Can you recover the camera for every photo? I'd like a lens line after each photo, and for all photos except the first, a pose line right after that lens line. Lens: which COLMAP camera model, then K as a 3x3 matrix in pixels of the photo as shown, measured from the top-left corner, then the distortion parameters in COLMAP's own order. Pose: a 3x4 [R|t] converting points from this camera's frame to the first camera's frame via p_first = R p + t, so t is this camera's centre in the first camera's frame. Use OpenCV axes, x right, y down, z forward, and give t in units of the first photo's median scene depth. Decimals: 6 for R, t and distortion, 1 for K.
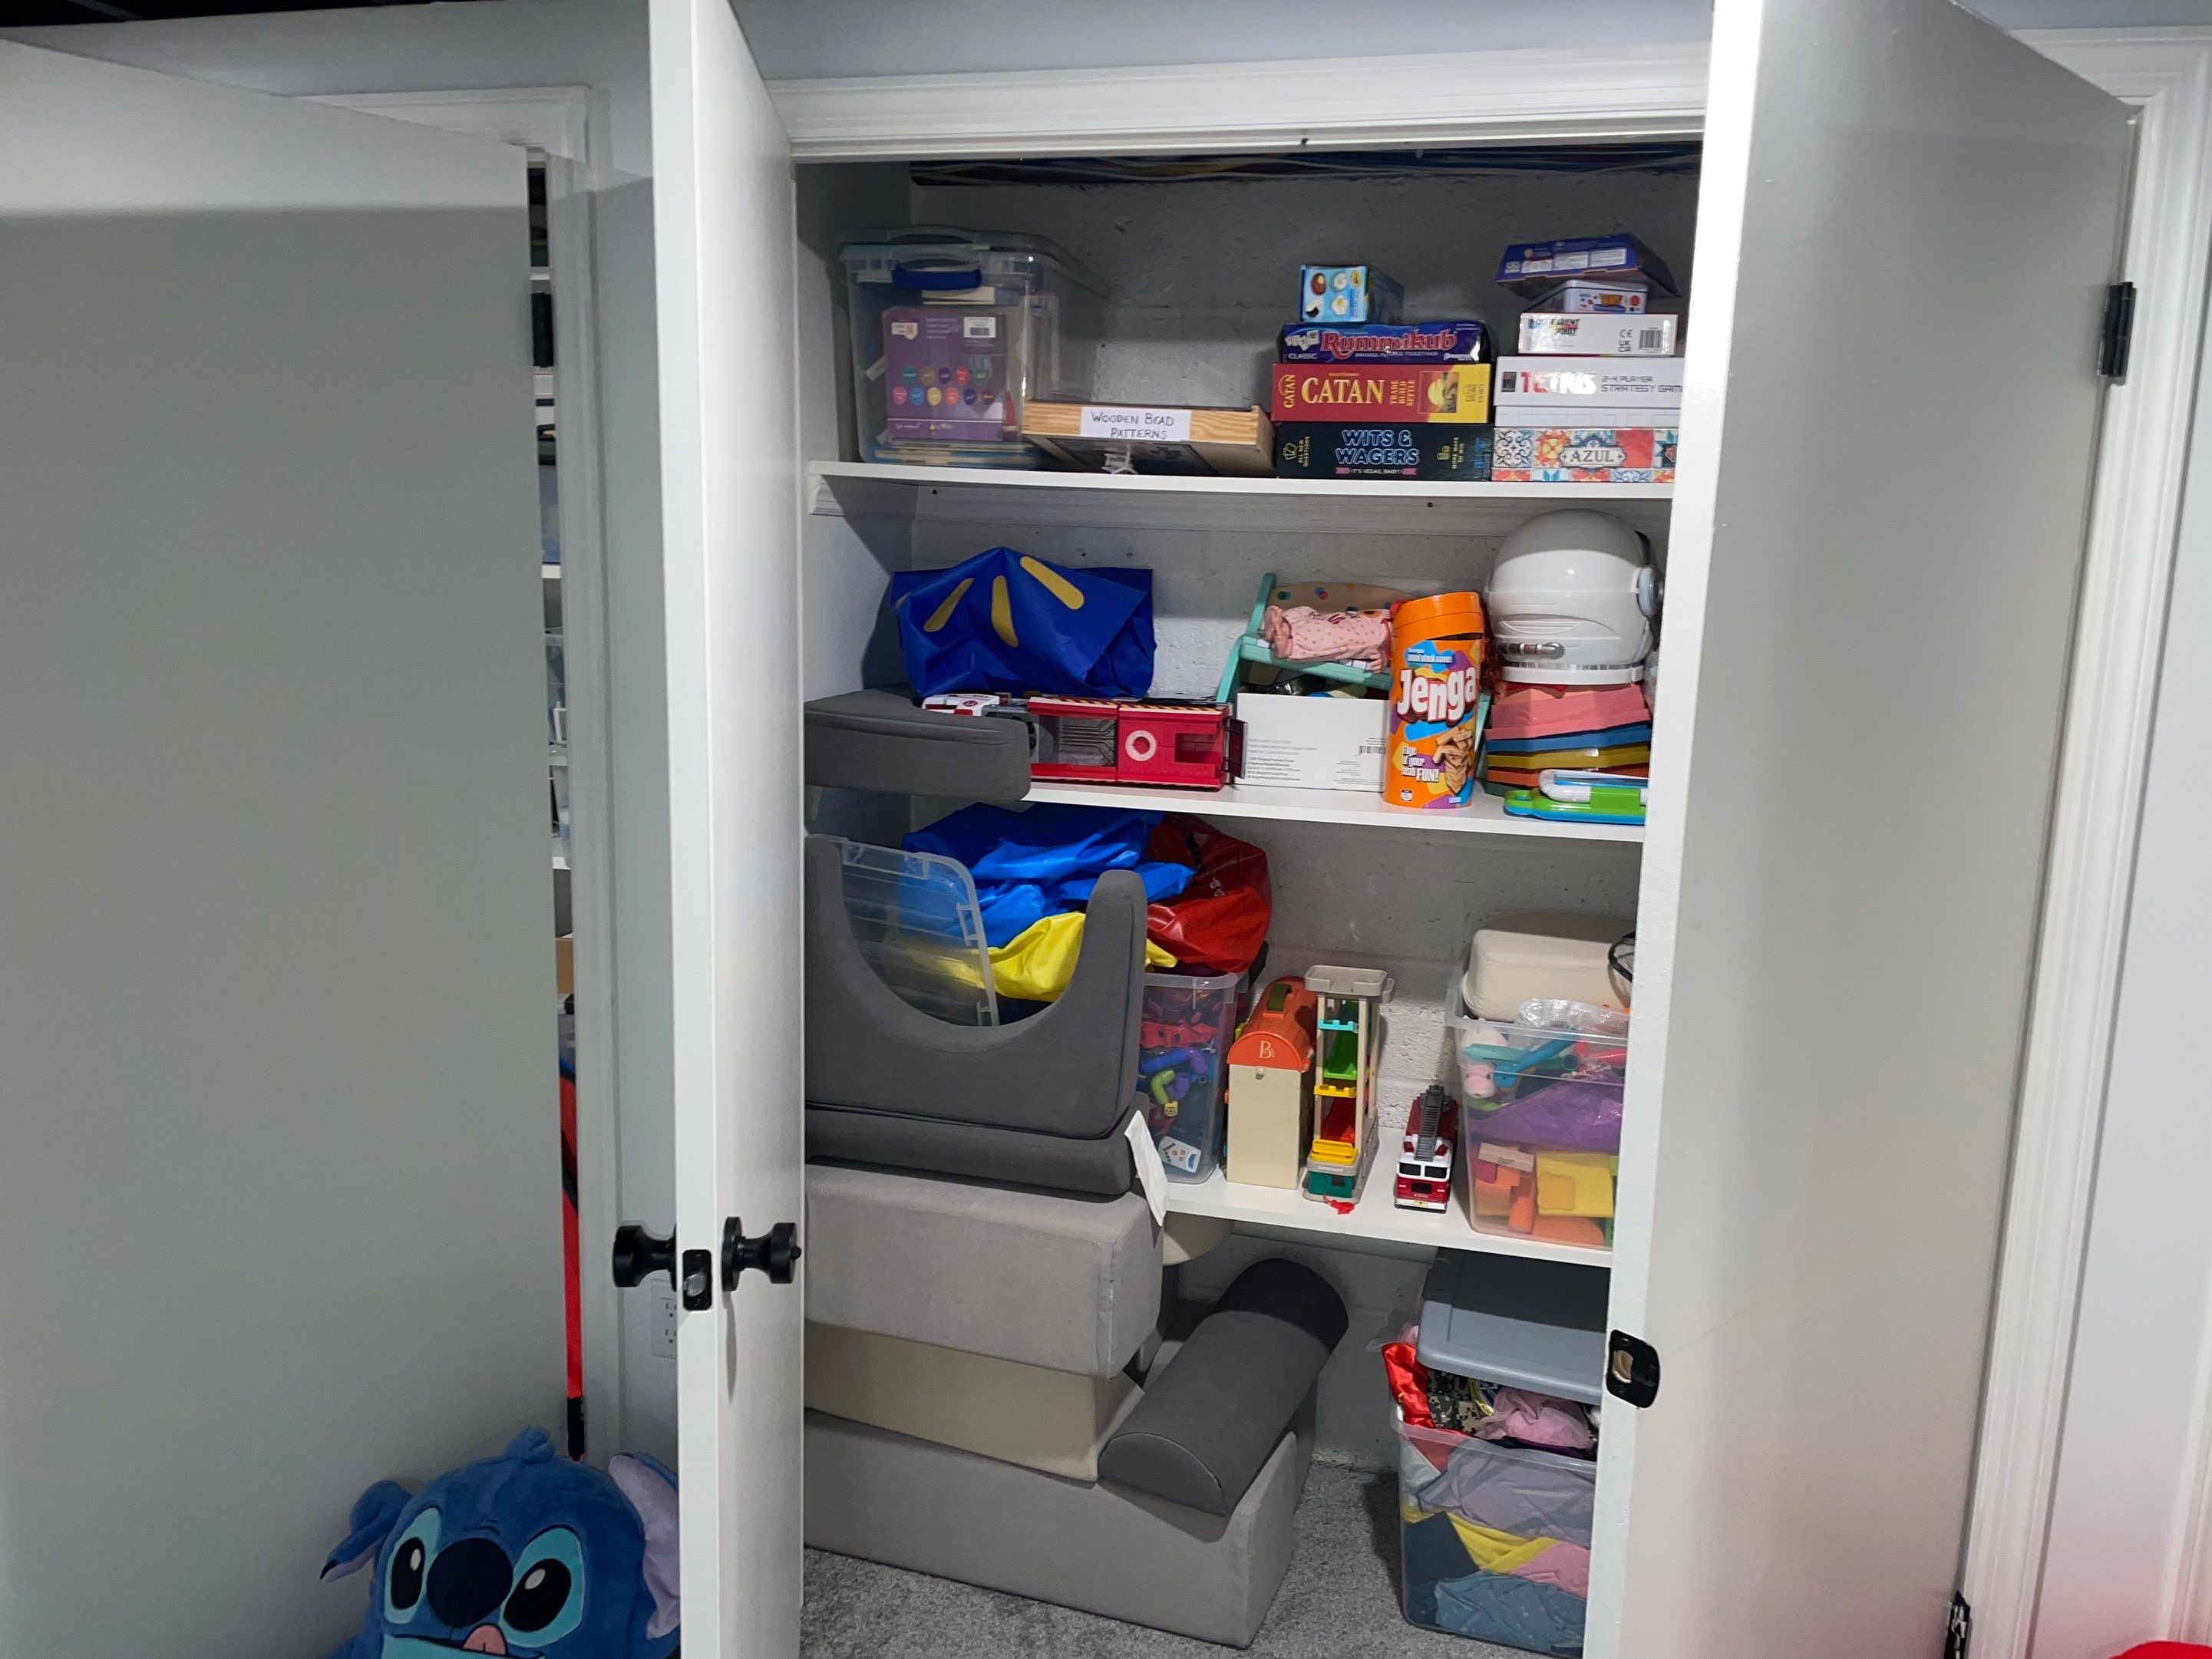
lens RADIAL K [[1666.5, 0, 1114.5], [0, 1666.5, 815.7], [0, 0, 1]] dist [0.097844, -0.124835]
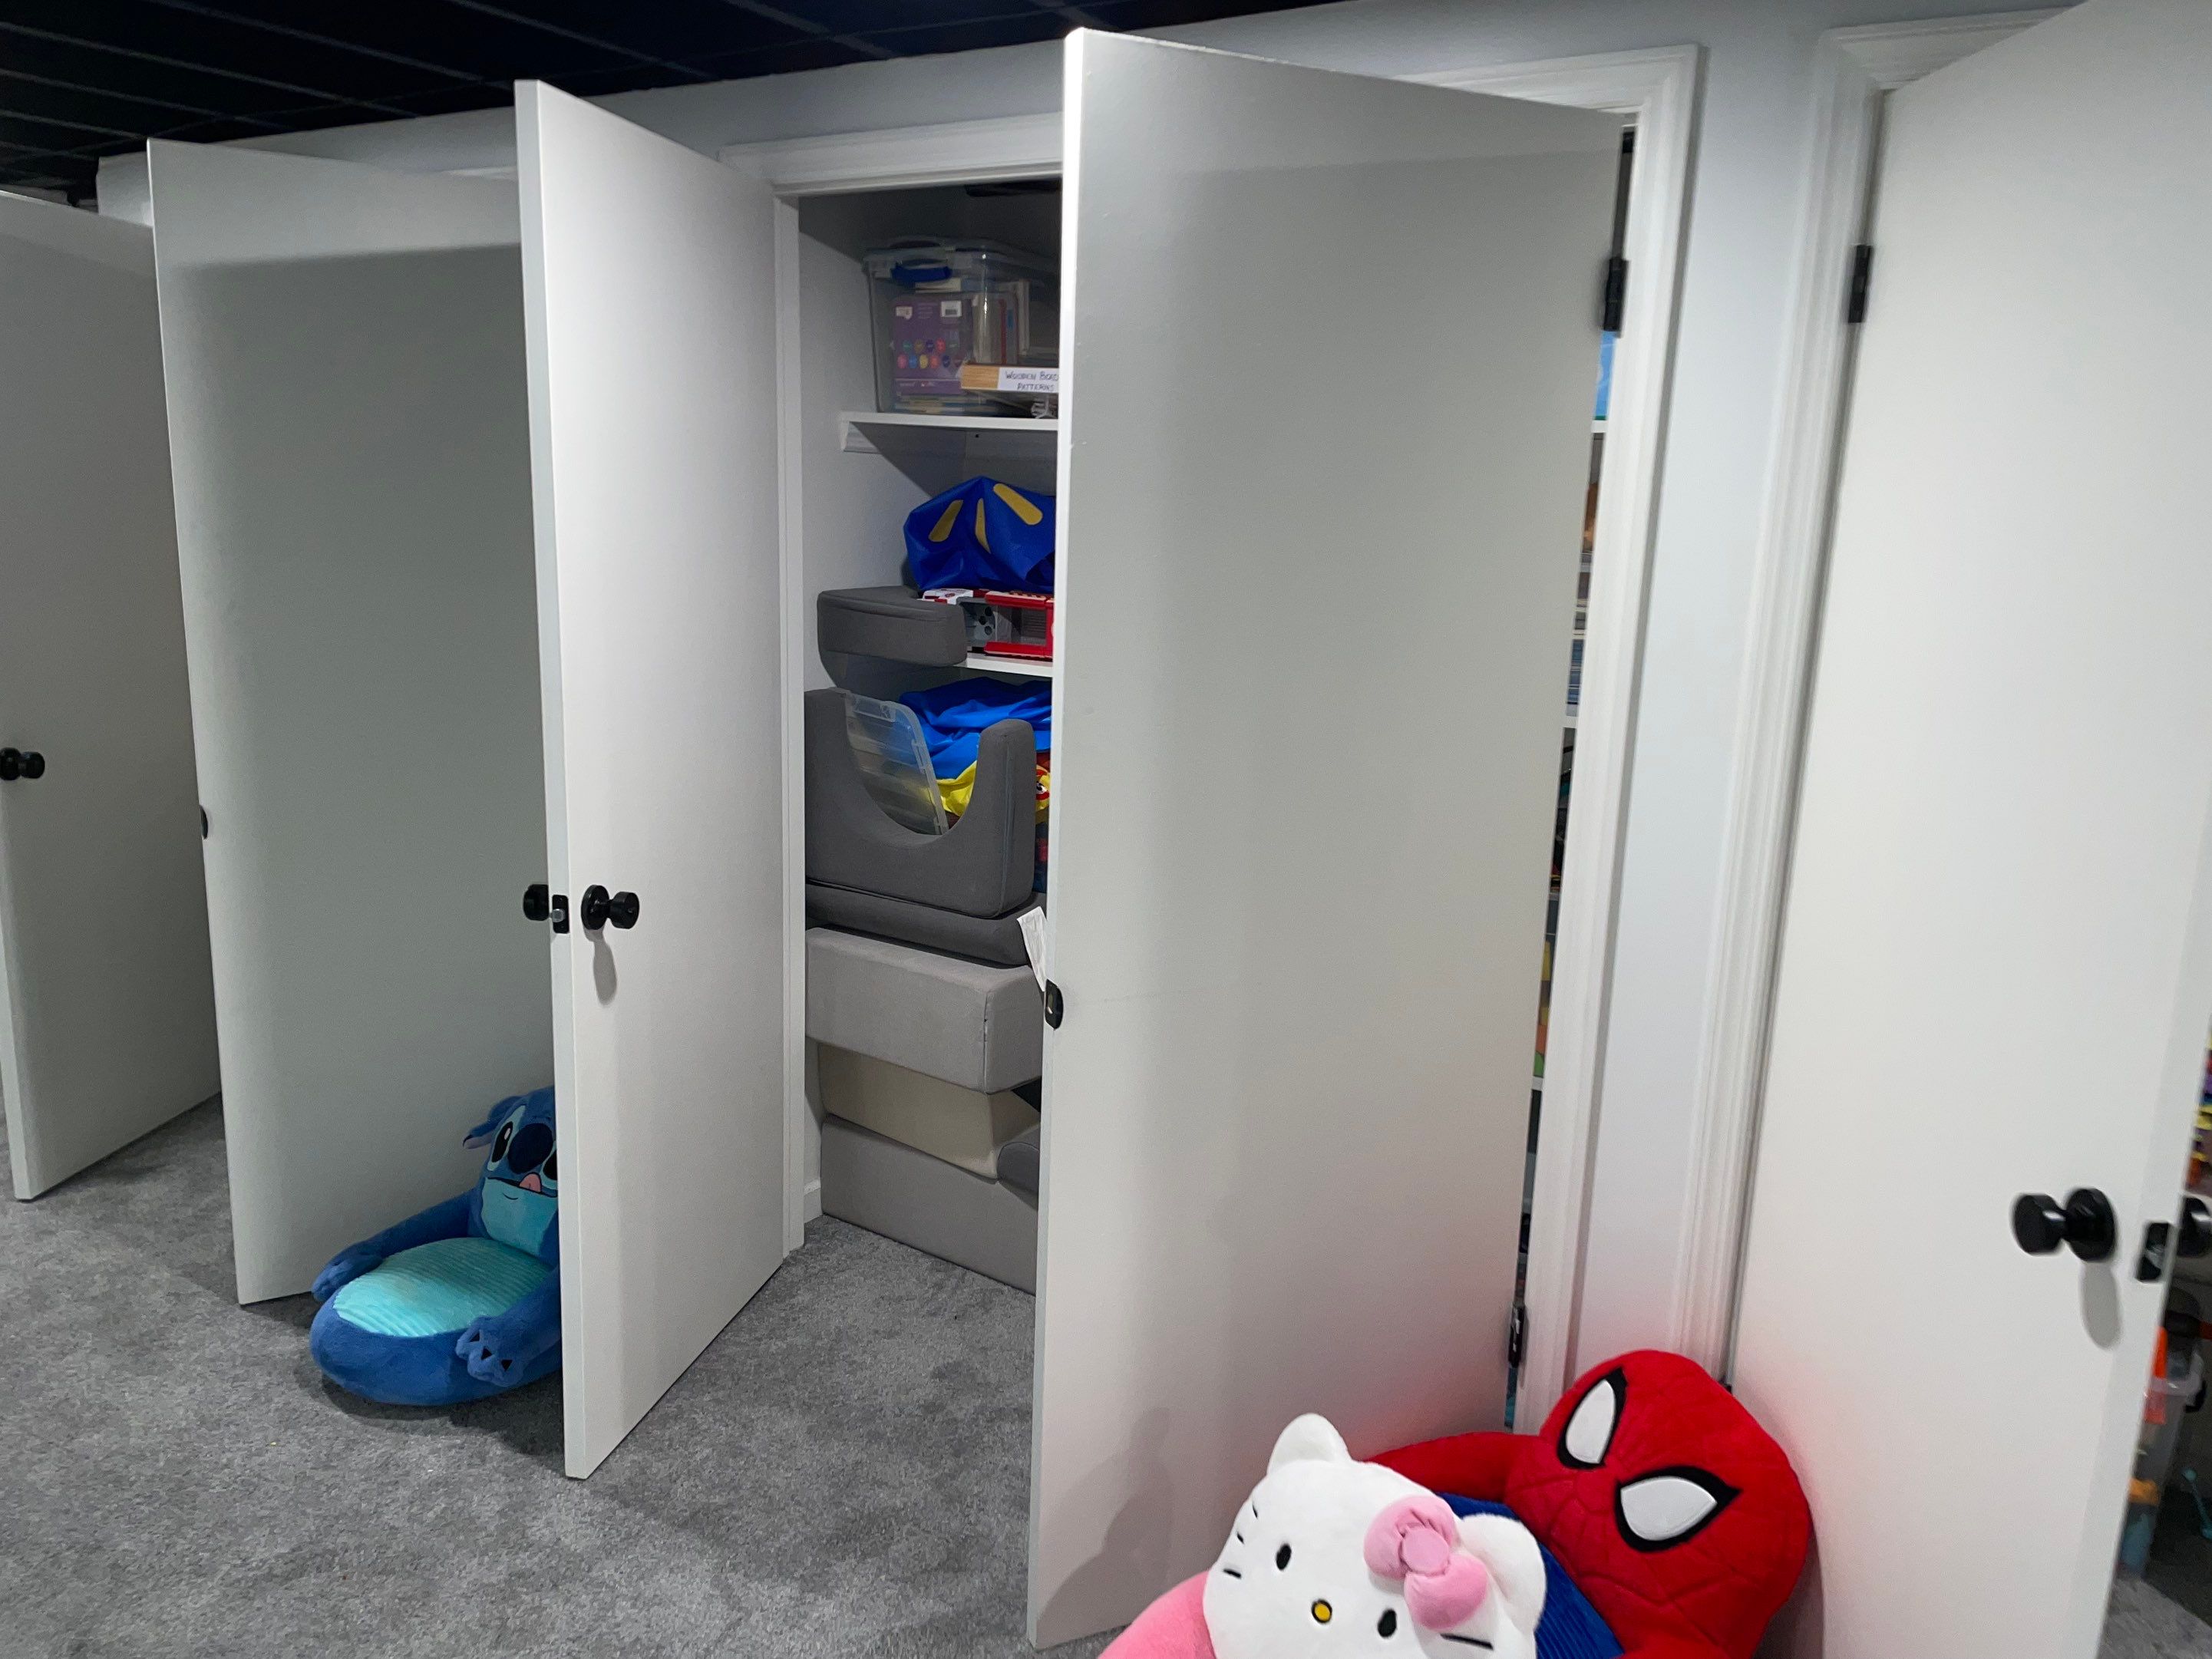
lens RADIAL K [[1656.6, 0, 1106.0], [0, 1656.6, 829.5], [0, 0, 1]] dist [0.089001, -0.105816]
pose [[0.951483, 0.067670, -0.300170, 0.459613], [-0.059875, 0.997588, 0.035104, 0.067600], [0.301821, -0.015428, 0.953240, -0.233465]]
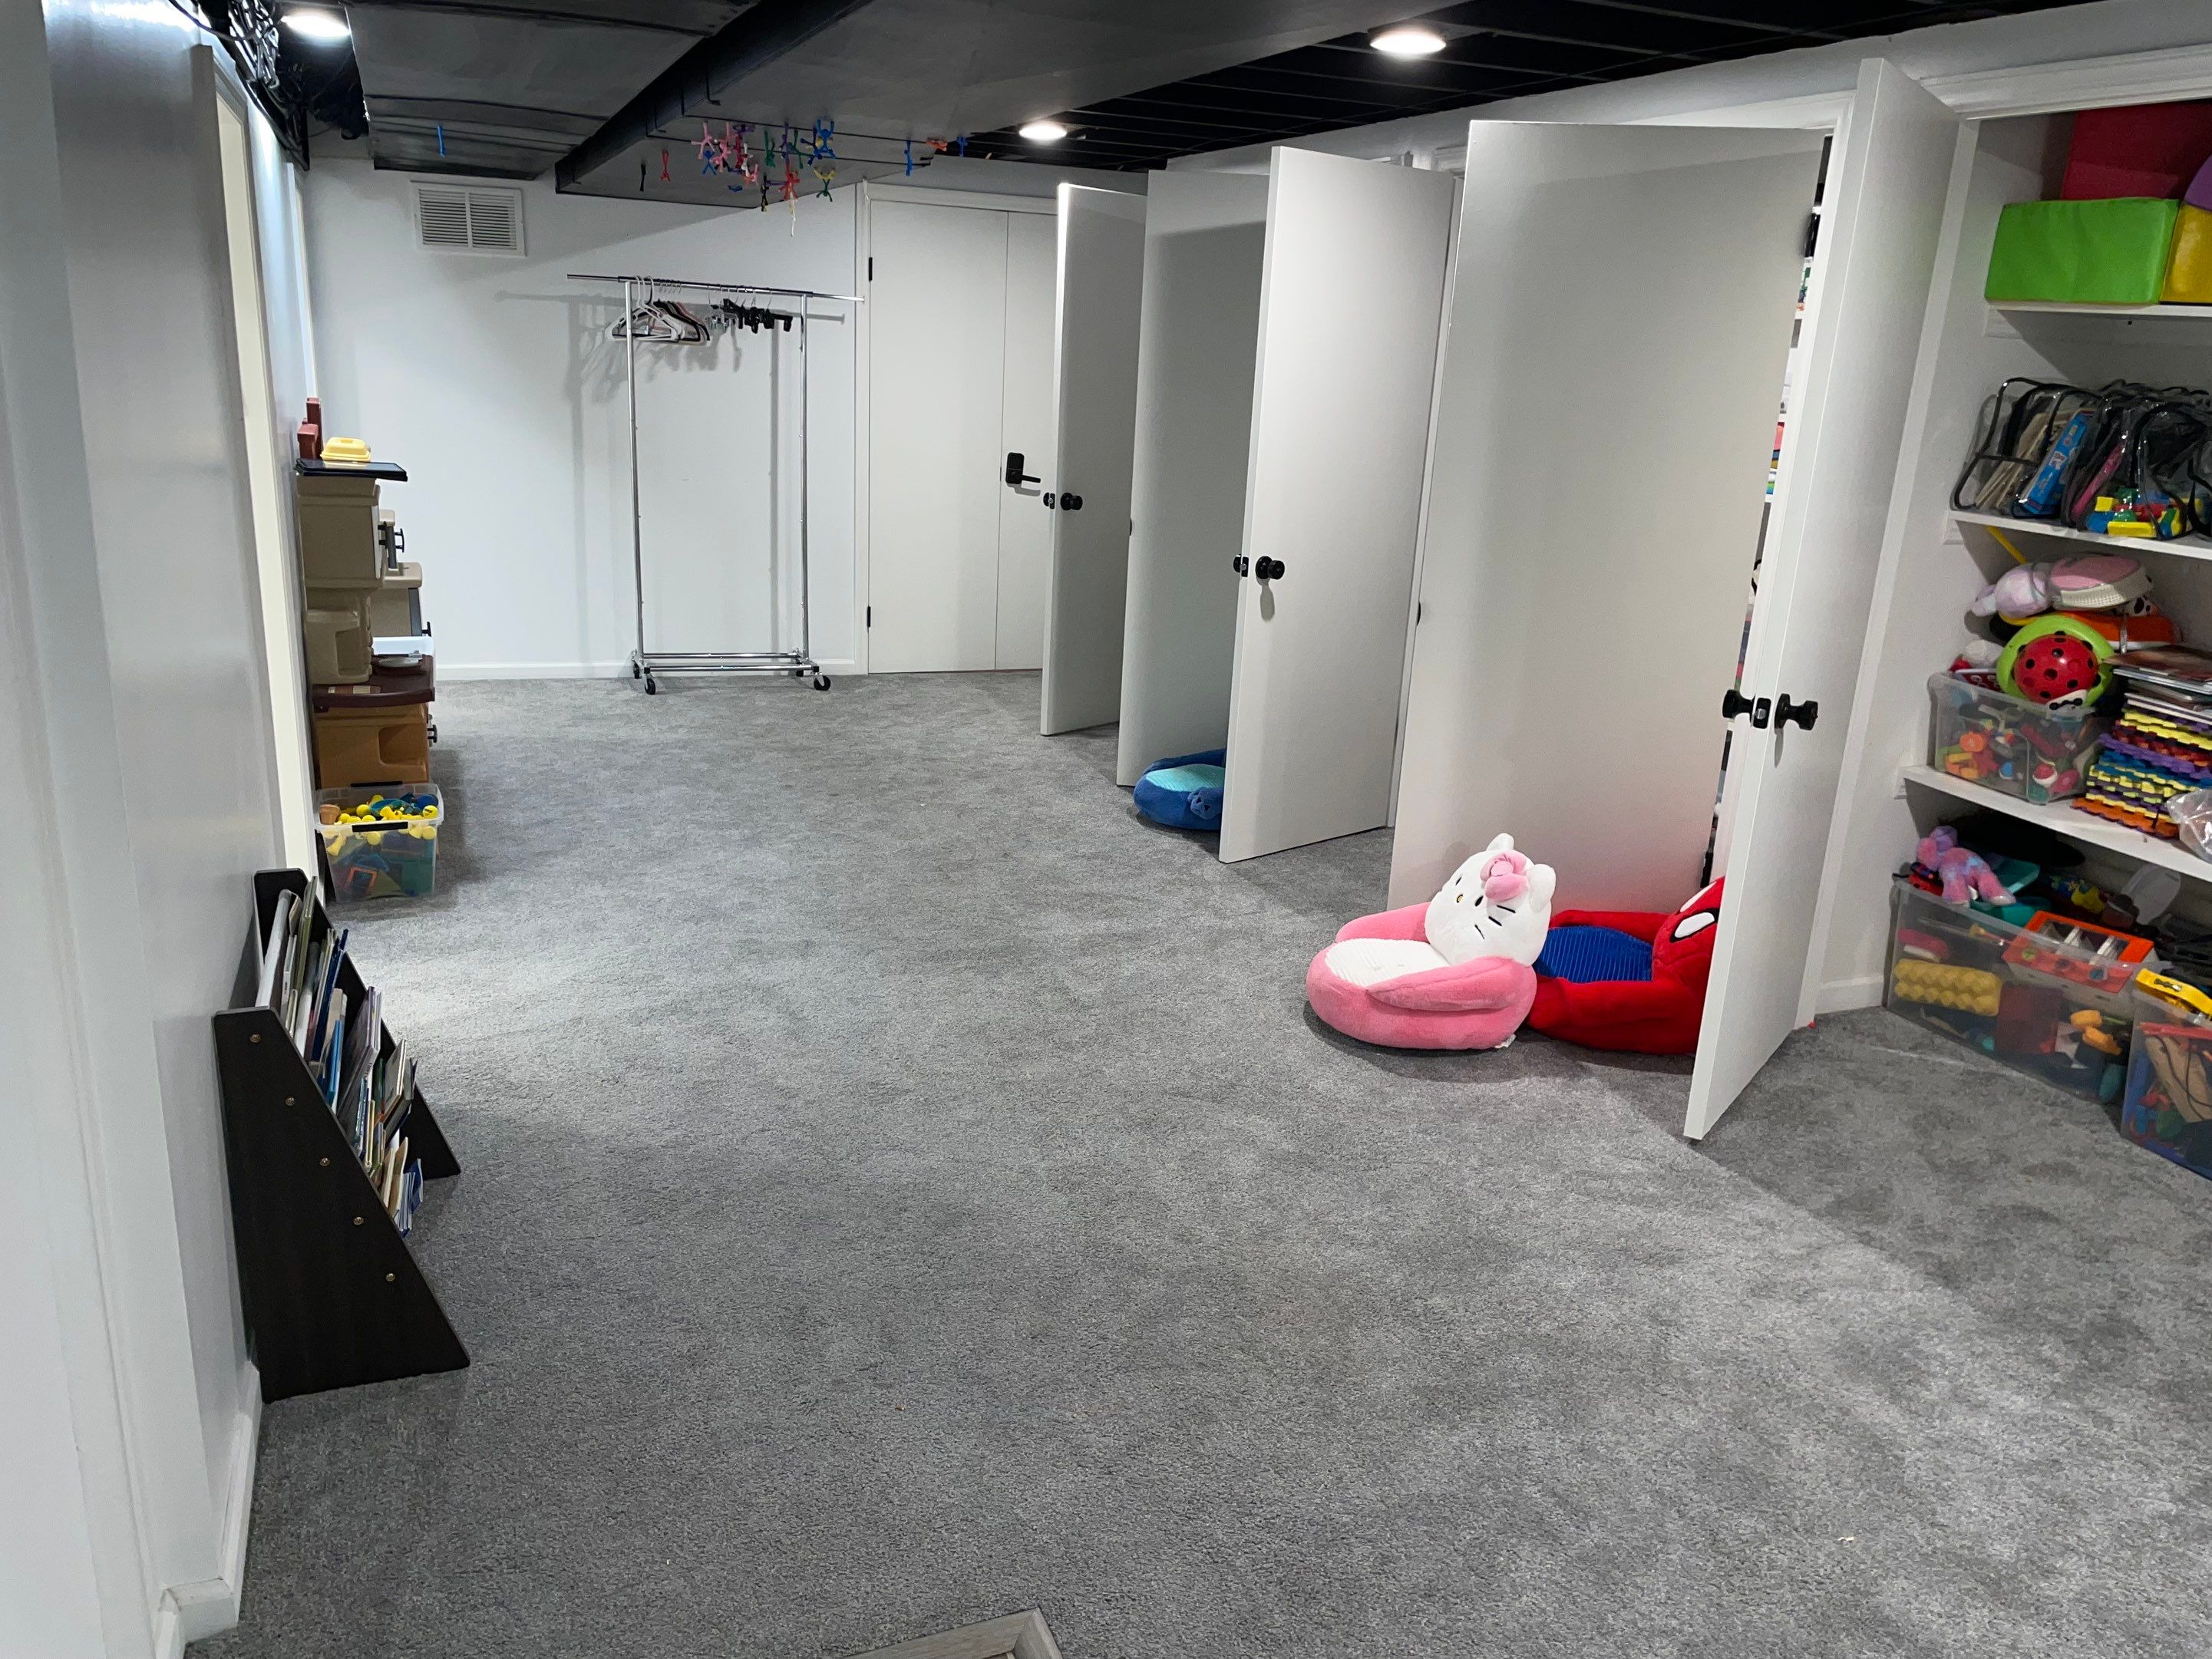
lens RADIAL K [[1656.6, 0, 1106.0], [0, 1656.6, 829.5], [0, 0, 1]] dist [0.089001, -0.105816]
pose [[0.589845, 0.234062, -0.772850, 1.361060], [-0.168585, 0.971675, 0.165611, 0.176442], [0.789722, 0.032606, 0.612597, -0.716926]]
